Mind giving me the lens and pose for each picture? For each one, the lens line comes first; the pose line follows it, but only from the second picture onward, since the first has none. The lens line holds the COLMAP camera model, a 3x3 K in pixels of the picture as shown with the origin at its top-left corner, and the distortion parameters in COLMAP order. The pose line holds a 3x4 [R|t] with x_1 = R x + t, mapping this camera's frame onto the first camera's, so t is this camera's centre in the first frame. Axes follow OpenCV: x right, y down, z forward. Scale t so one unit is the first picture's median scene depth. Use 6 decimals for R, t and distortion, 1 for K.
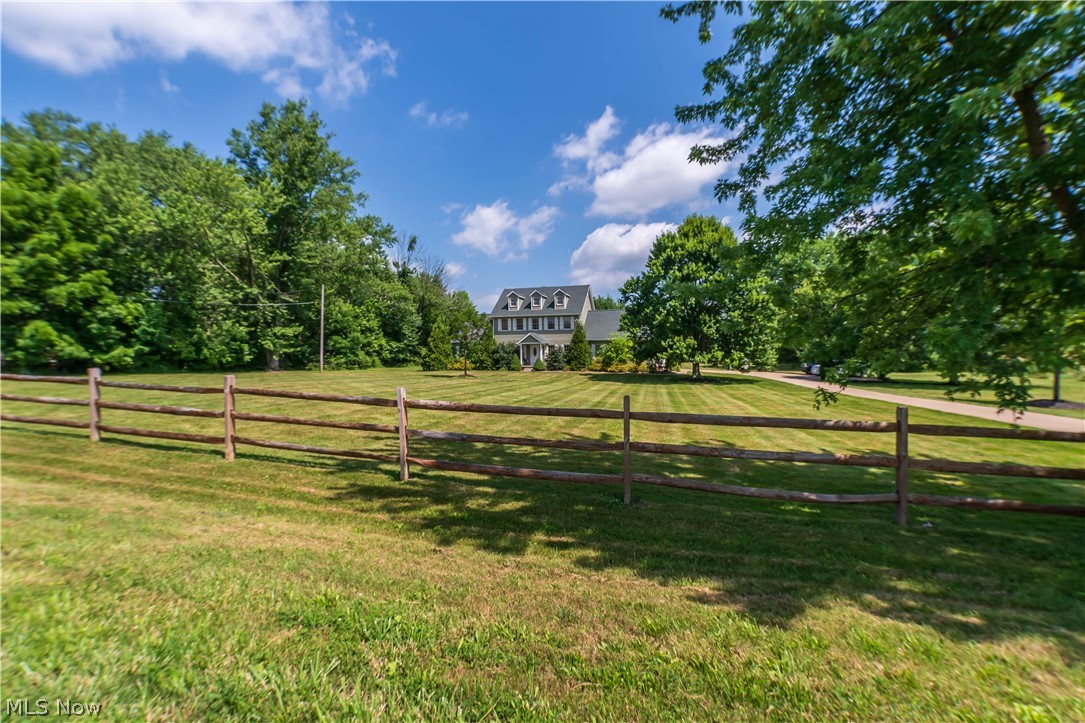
lens RADIAL K [[487.7, 0, 542.5], [0, 487.7, 361.5], [0, 0, 1]] dist [-0.029739, 0.000590]
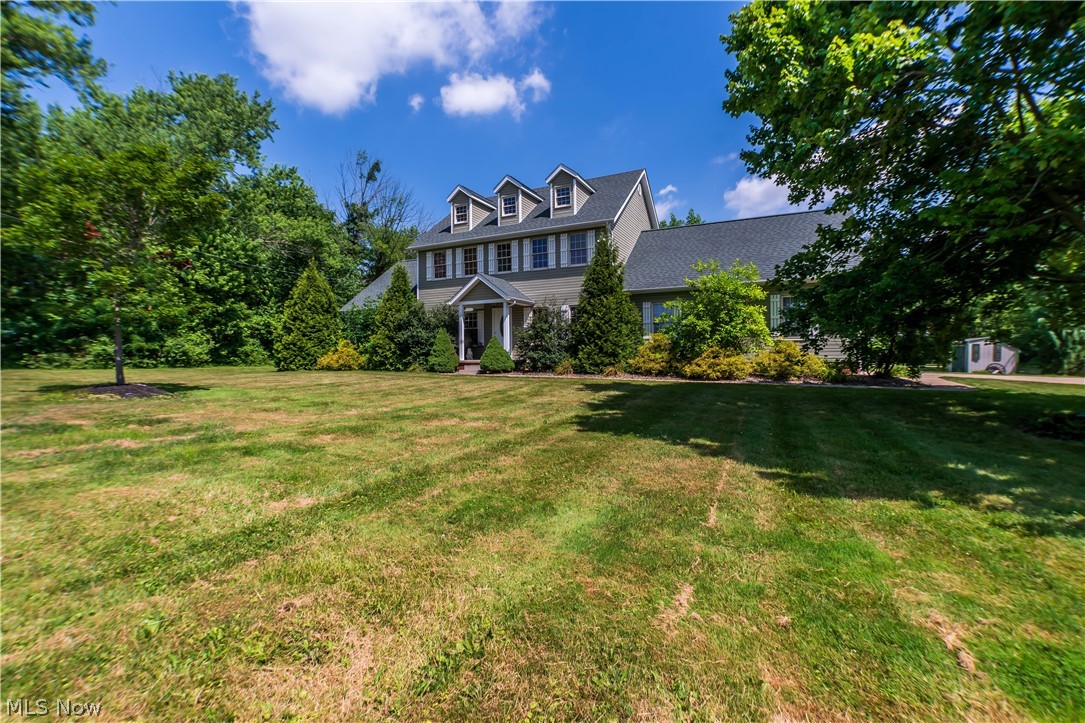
lens RADIAL K [[487.7, 0, 542.5], [0, 487.7, 361.5], [0, 0, 1]] dist [-0.029739, 0.000590]
pose [[0.984828, 0.002905, -0.173509, 0.092003], [-0.003636, 0.999986, -0.003894, 0.011720], [0.173496, 0.004466, 0.984824, 0.633539]]
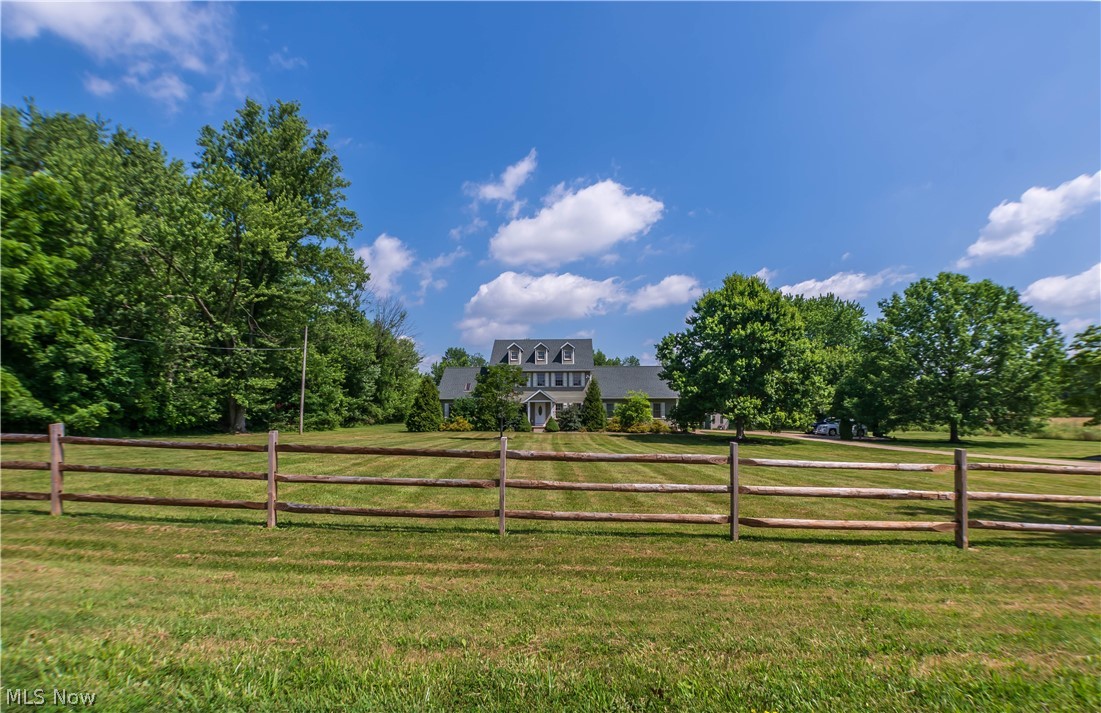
lens RADIAL K [[525.0, 0, 553.0], [0, 525.0, 401.5], [0, 0, 1]] dist [-0.031051, -0.000521]
pose [[0.971281, 0.009344, 0.237750, -0.235715], [-0.001430, 0.999440, -0.033437, -0.003983], [-0.237929, 0.032137, 0.970751, 0.047993]]
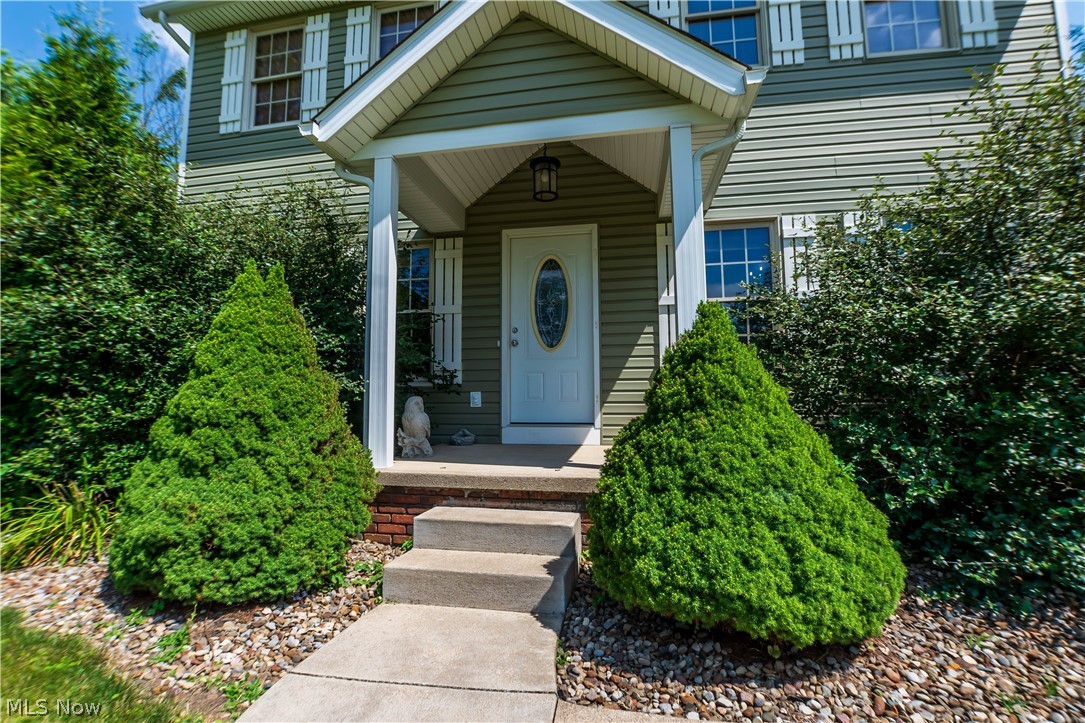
lens RADIAL K [[487.7, 0, 542.5], [0, 487.7, 361.5], [0, 0, 1]] dist [-0.029739, 0.000590]
pose [[0.994527, 0.009711, 0.104025, -0.029046], [-0.001408, 0.996826, -0.079596, -0.000279], [-0.104468, 0.079014, 0.991384, 0.948774]]
